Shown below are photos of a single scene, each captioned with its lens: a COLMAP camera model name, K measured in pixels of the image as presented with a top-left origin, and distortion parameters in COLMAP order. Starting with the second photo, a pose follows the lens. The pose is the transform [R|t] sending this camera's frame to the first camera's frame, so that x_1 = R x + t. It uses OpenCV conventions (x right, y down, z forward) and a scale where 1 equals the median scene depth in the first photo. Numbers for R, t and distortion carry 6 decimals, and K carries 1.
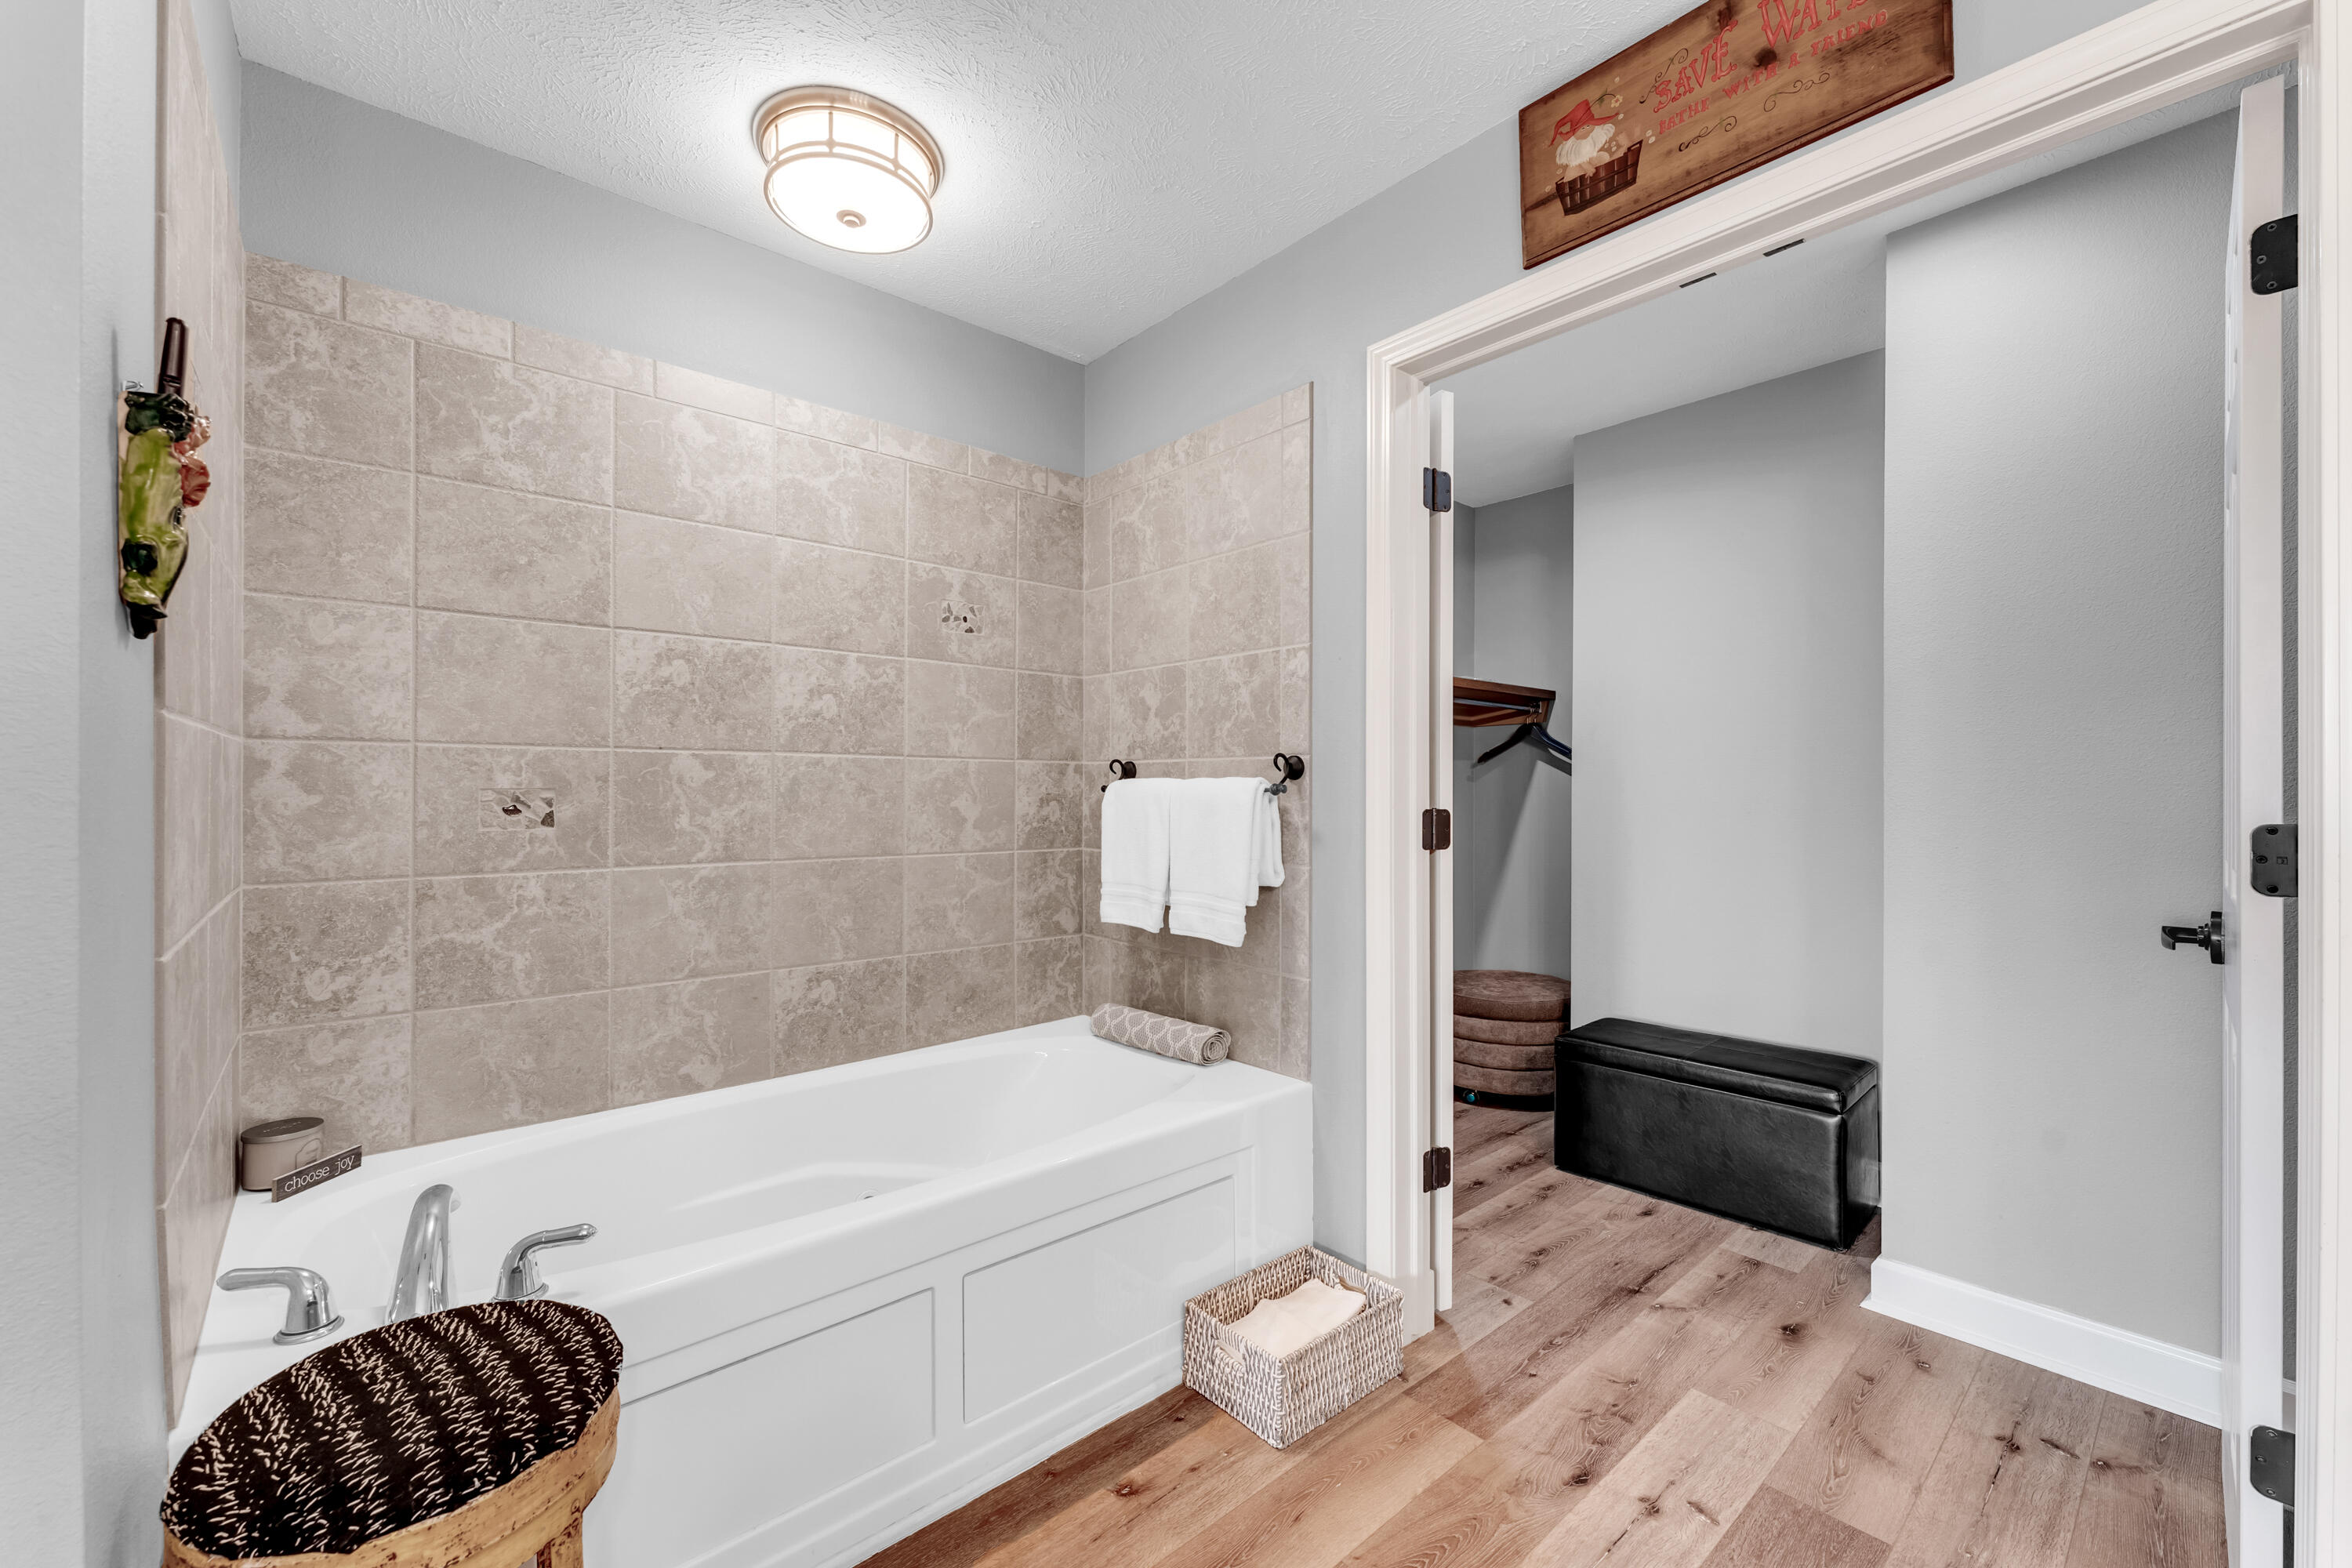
lens RADIAL K [[931.9, 0, 1163.5], [0, 931.9, 790.1], [0, 0, 1]] dist [-0.002188, -0.000348]
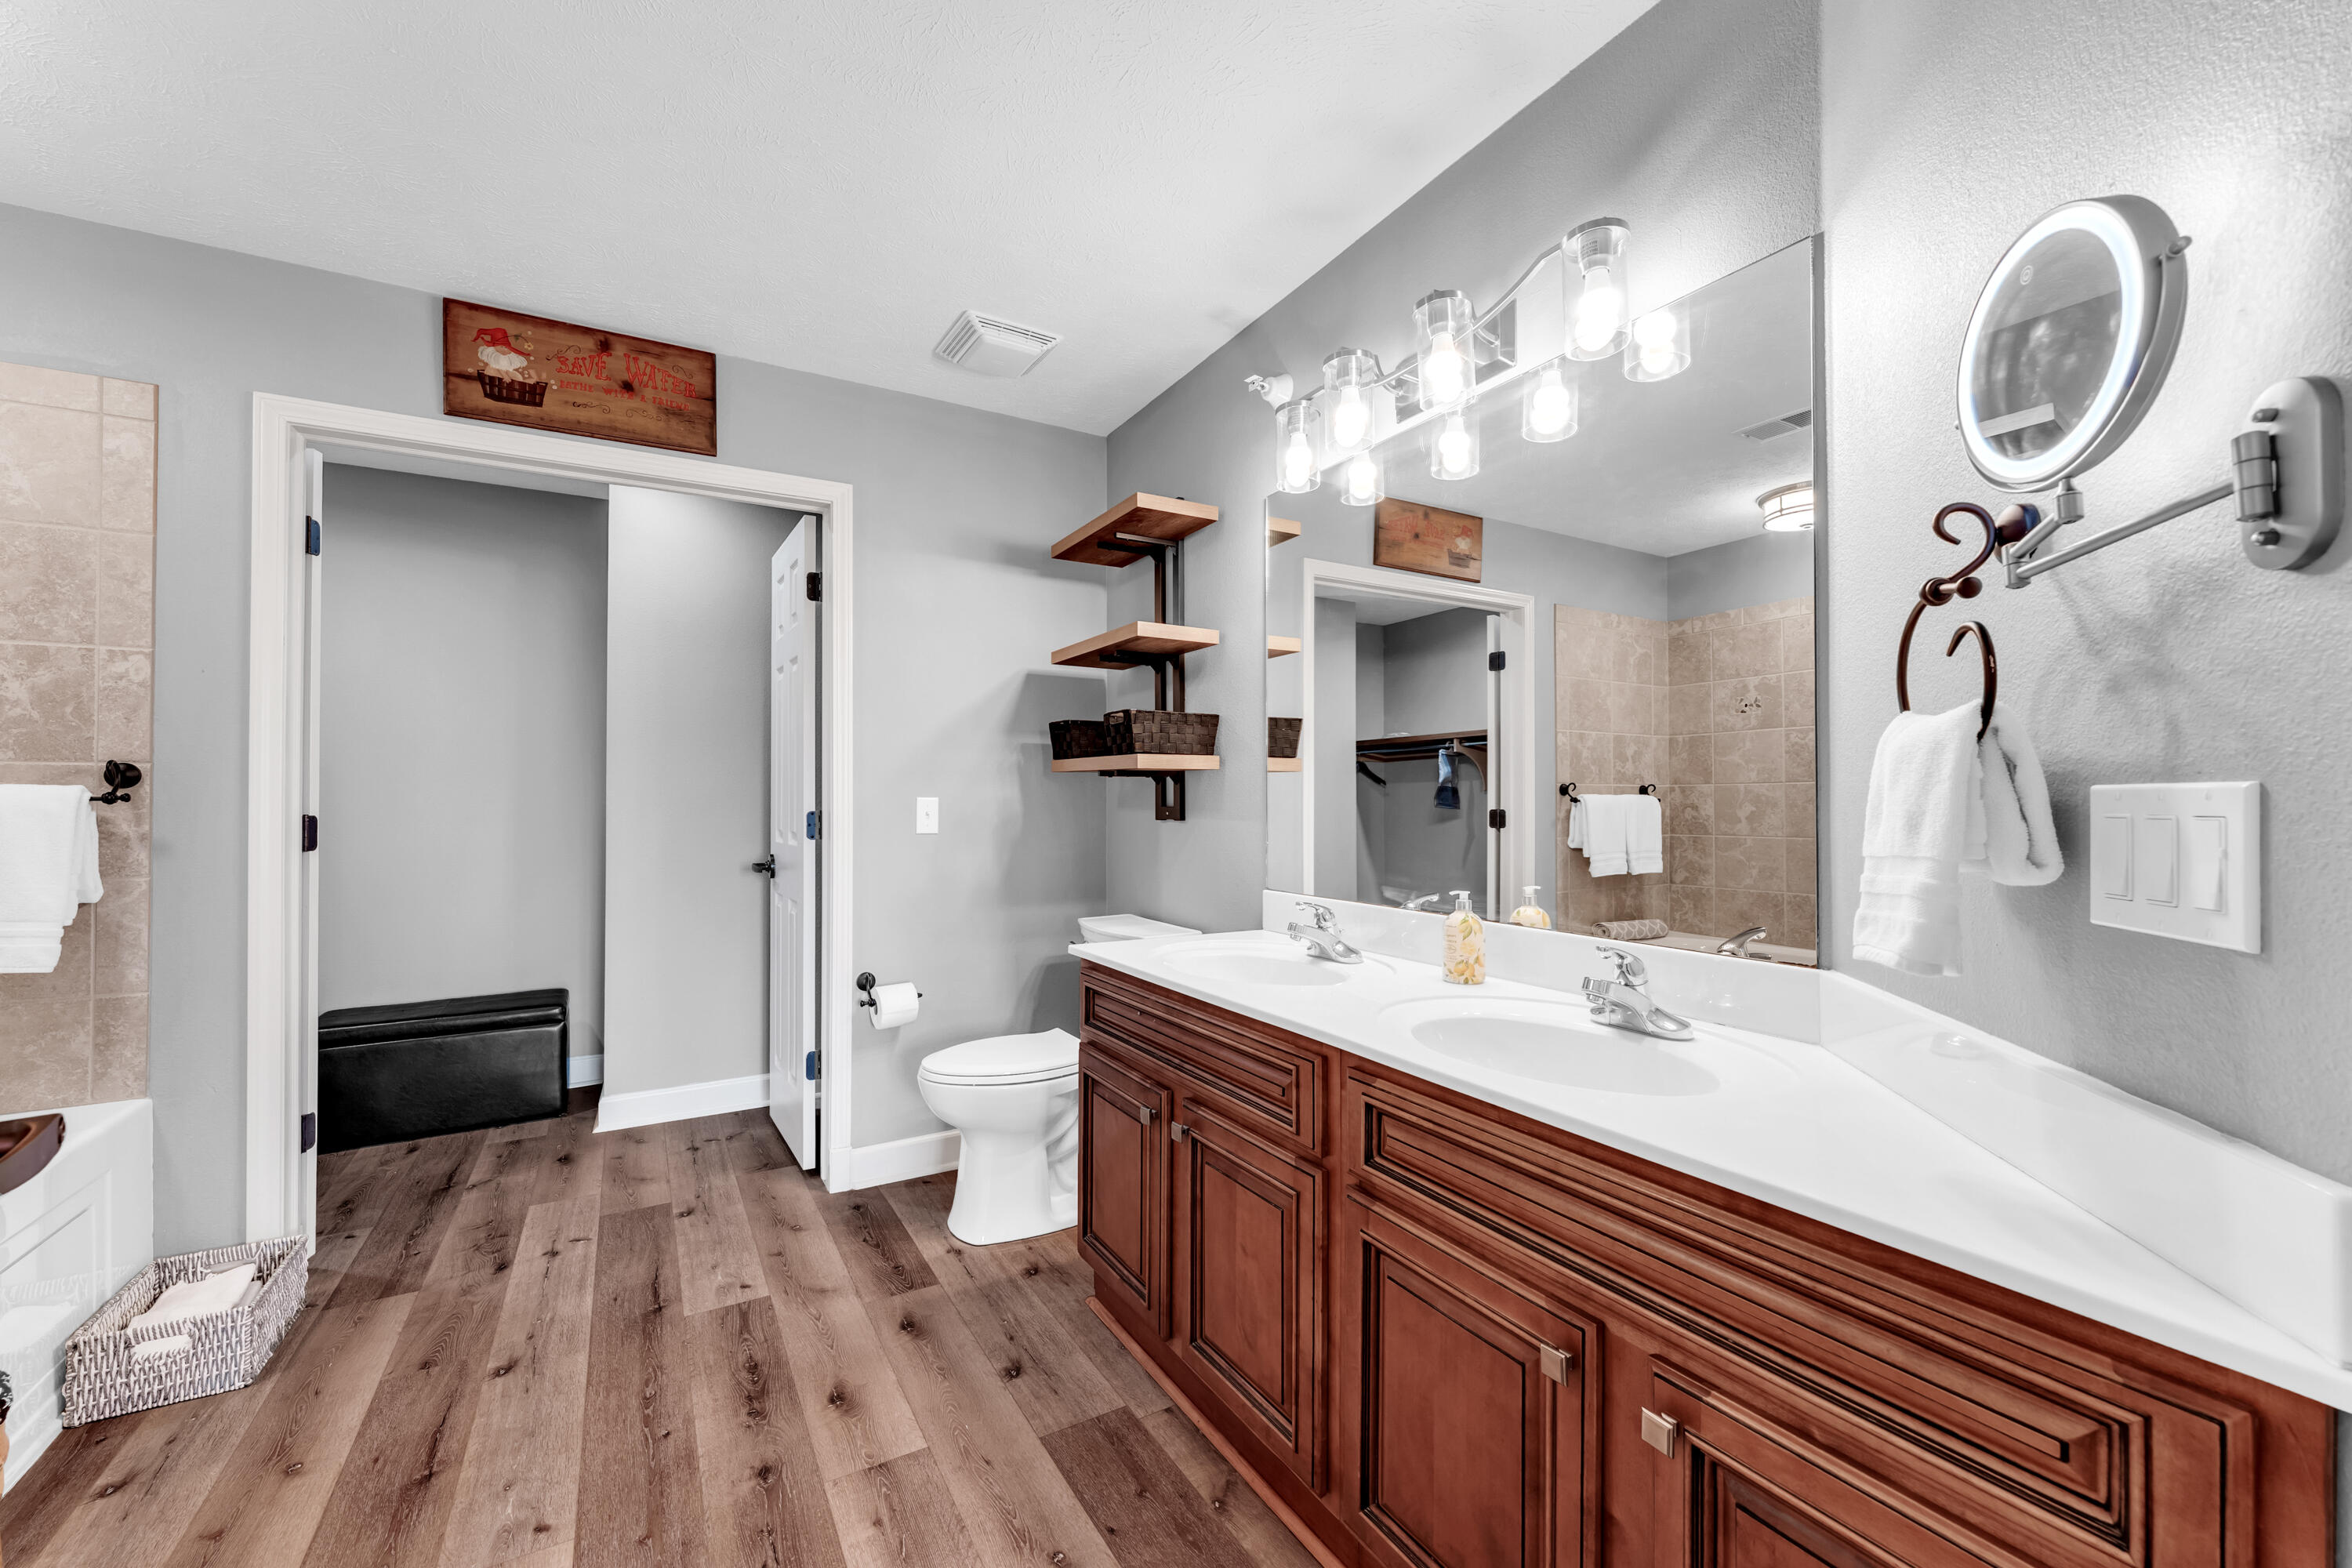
lens RADIAL K [[931.9, 0, 1180.4], [0, 931.9, 789.6], [0, 0, 1]] dist [-0.002188, -0.000348]
pose [[0.180533, 0.007213, 0.983543, -0.638619], [0.000871, 0.999972, -0.007494, -0.001645], [-0.983569, 0.002209, 0.180521, -0.253768]]
